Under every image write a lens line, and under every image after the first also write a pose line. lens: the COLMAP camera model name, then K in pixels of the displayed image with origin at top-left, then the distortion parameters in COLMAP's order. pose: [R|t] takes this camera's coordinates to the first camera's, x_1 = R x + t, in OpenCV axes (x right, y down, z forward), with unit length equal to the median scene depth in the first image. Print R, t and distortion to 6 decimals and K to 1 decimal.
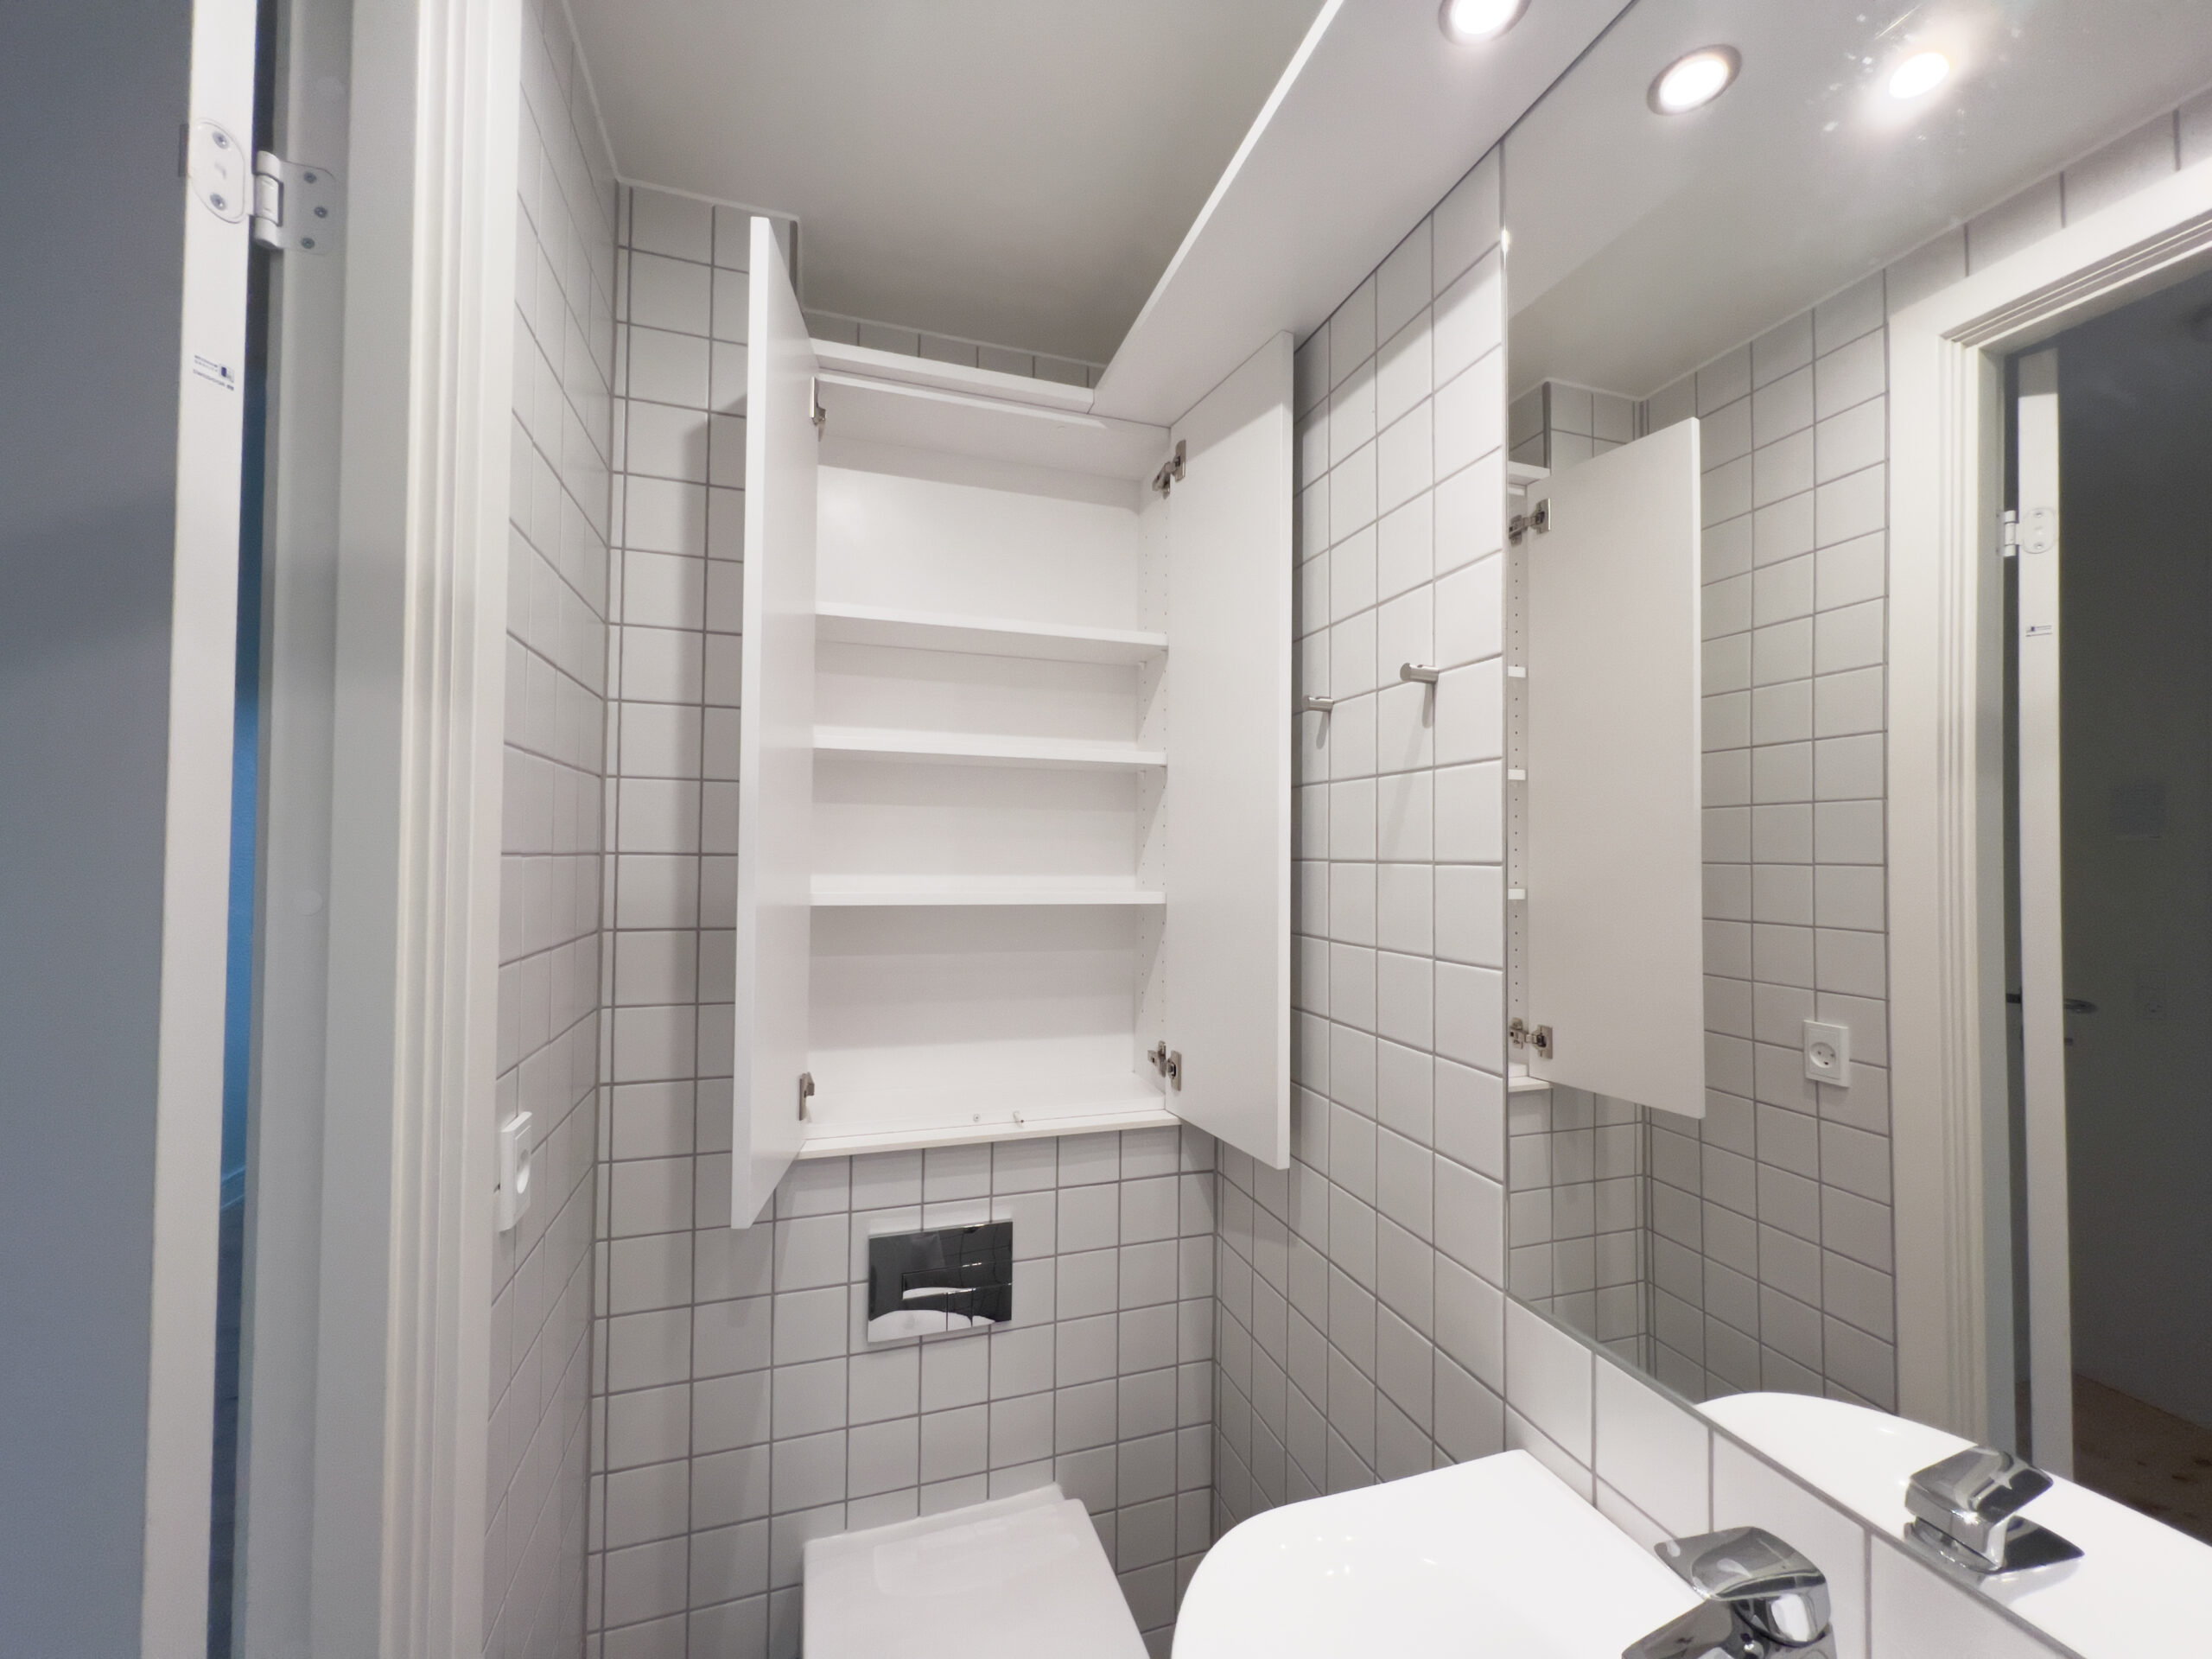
lens RADIAL K [[878.2, 0, 1105.0], [0, 878.2, 836.0], [0, 0, 1]] dist [-0.002678, -0.000161]
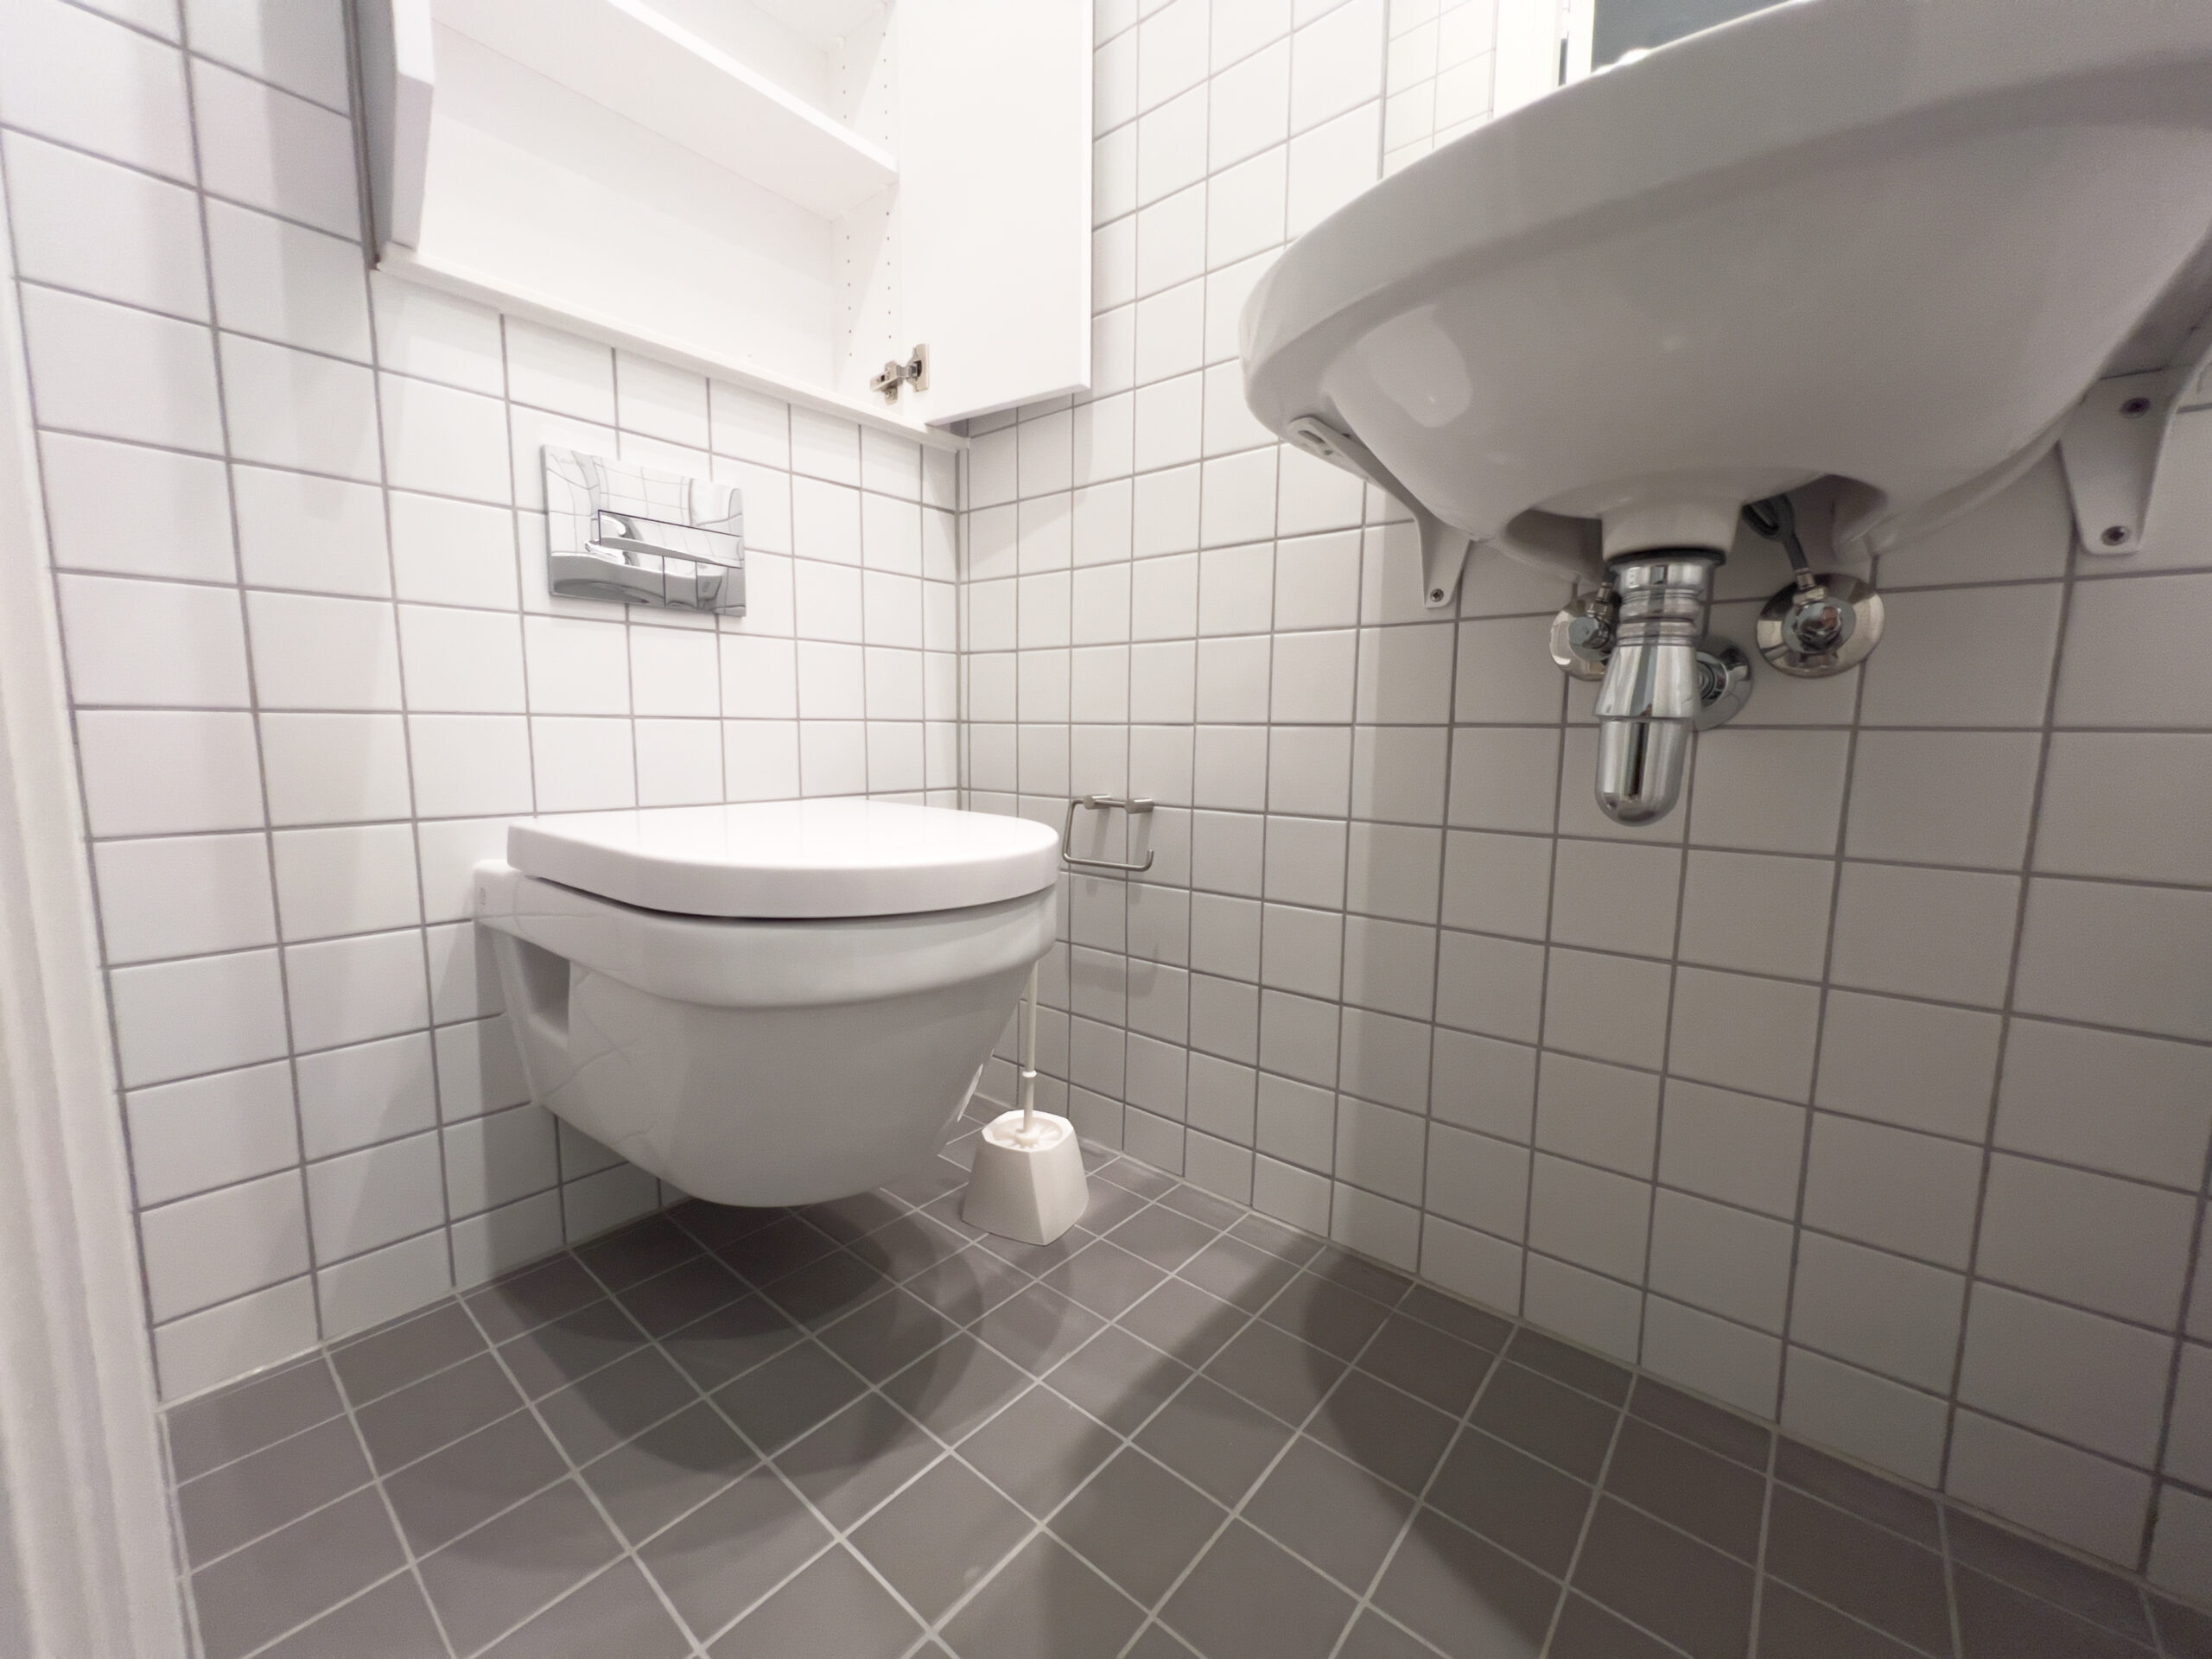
lens RADIAL K [[882.6, 0, 1105.5], [0, 882.6, 835.2], [0, 0, 1]] dist [-0.000925, 0.000262]
pose [[0.848818, -0.062931, 0.524926, -0.272169], [-0.014797, 0.989673, 0.142574, 0.652198], [-0.528478, -0.128787, 0.839122, 0.131200]]
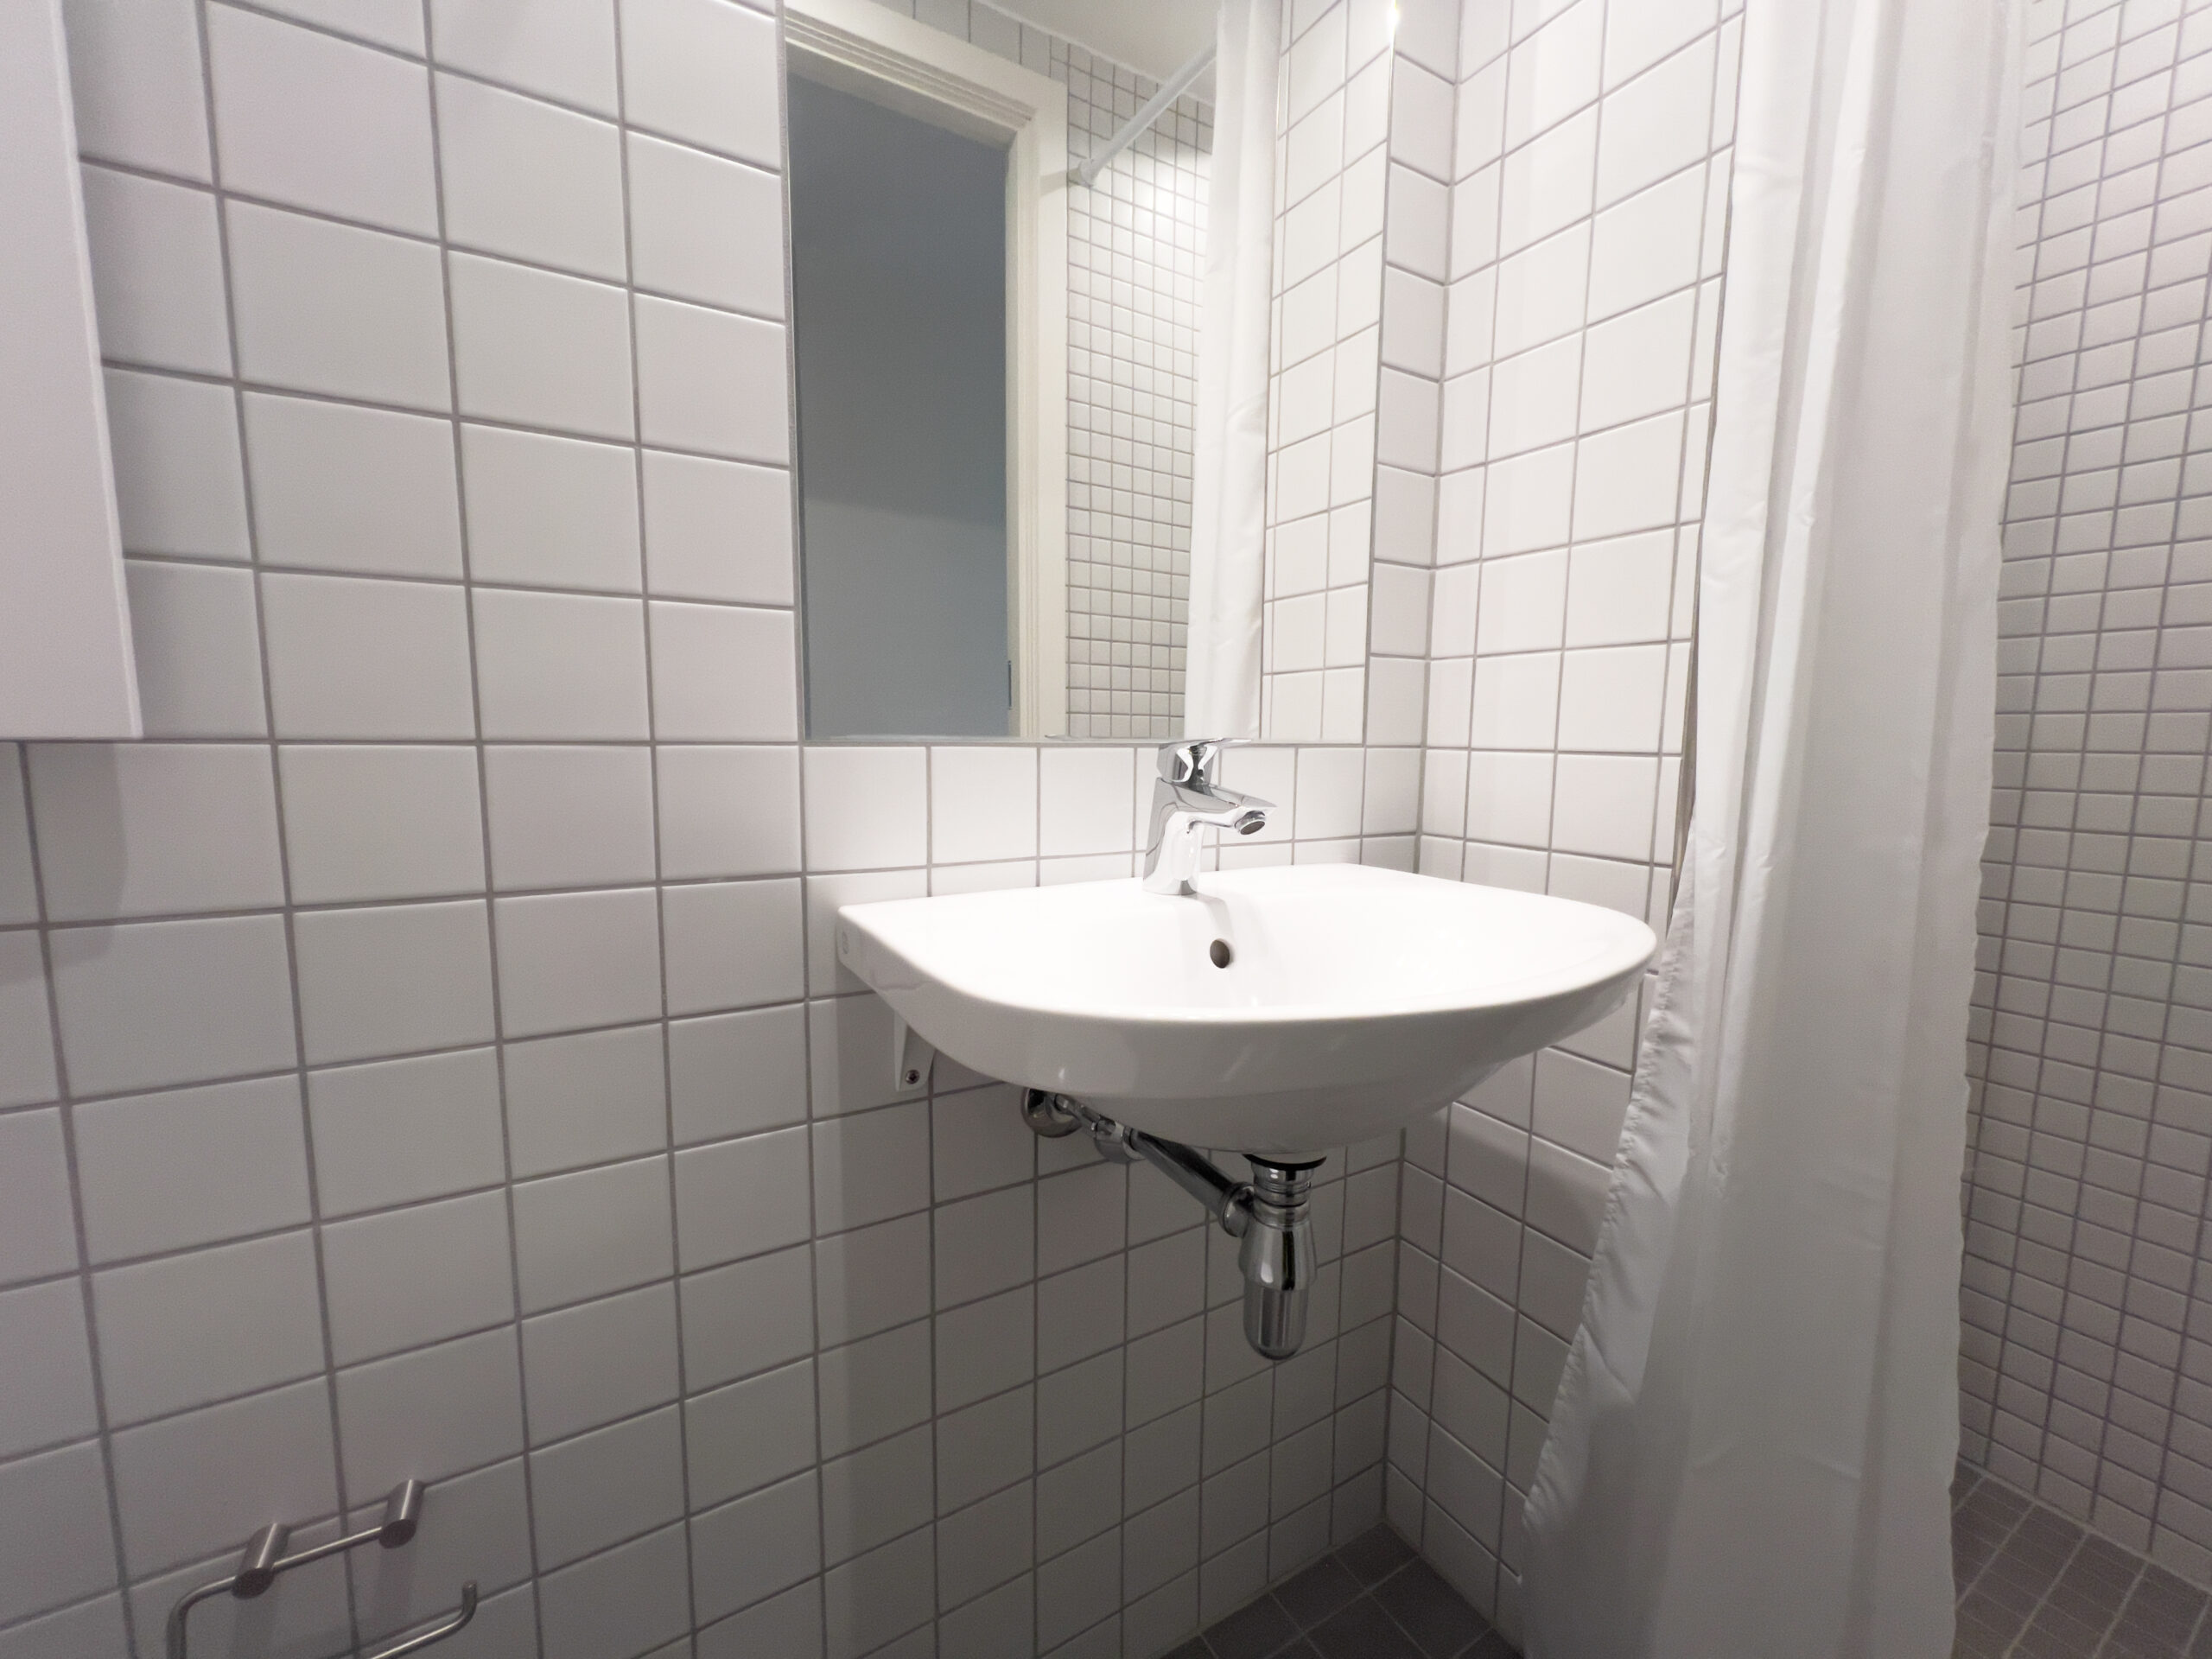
lens RADIAL K [[882.6, 0, 1105.5], [0, 882.6, 835.2], [0, 0, 1]] dist [-0.000925, 0.000262]
pose [[-0.217002, -0.121678, 0.968558, -0.267252], [-0.034059, 0.992541, 0.117060, 0.328747], [-0.975577, -0.007586, -0.219527, 0.595008]]
